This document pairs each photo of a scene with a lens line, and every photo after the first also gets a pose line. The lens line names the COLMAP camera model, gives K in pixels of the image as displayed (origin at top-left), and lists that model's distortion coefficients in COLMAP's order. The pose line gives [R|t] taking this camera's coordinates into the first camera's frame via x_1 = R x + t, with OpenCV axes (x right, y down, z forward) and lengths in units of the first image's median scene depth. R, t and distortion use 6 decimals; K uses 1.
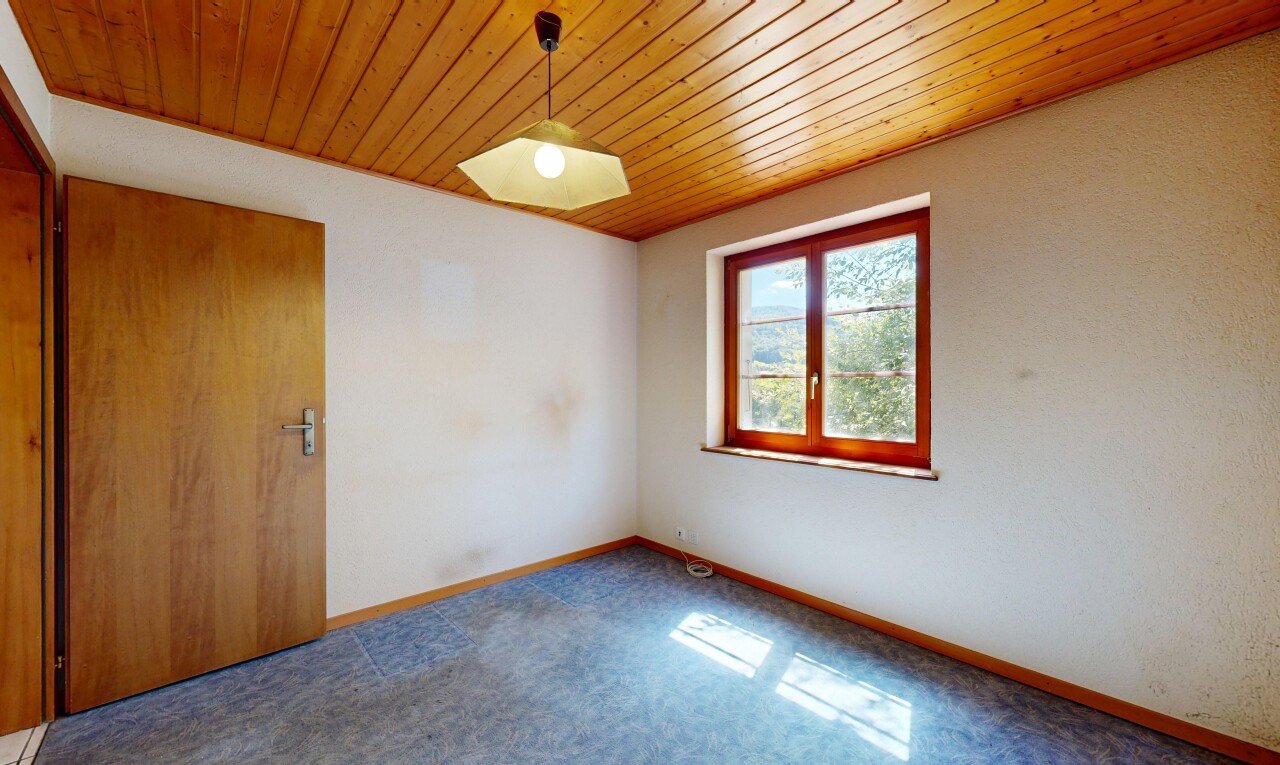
lens RADIAL K [[502.2, 0, 644.1], [0, 502.2, 386.3], [0, 0, 1]] dist [-0.001580, -0.000153]
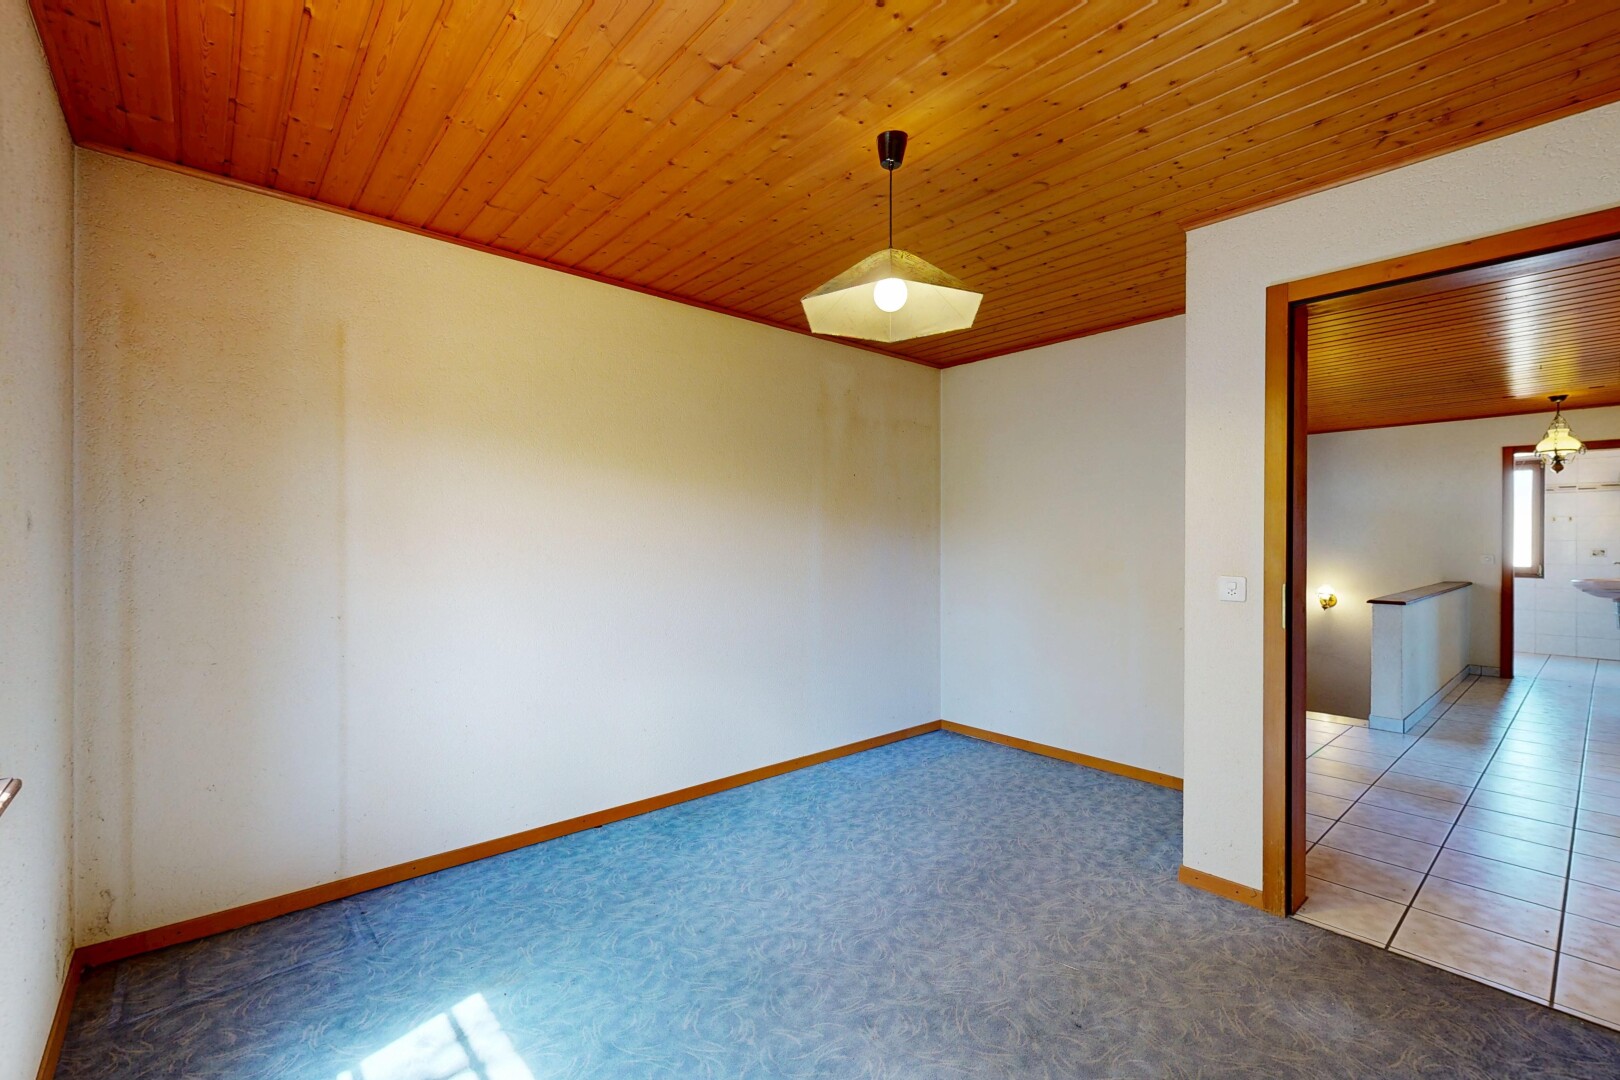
lens RADIAL K [[703.4, 0, 810.6], [0, 703.4, 542.7], [0, 0, 1]] dist [-0.002375, 0.000112]
pose [[-0.999937, 0.001754, 0.011086, -0.052371], [0.001767, 0.999998, 0.001135, -0.003028], [-0.011084, 0.001155, -0.999938, 2.005157]]
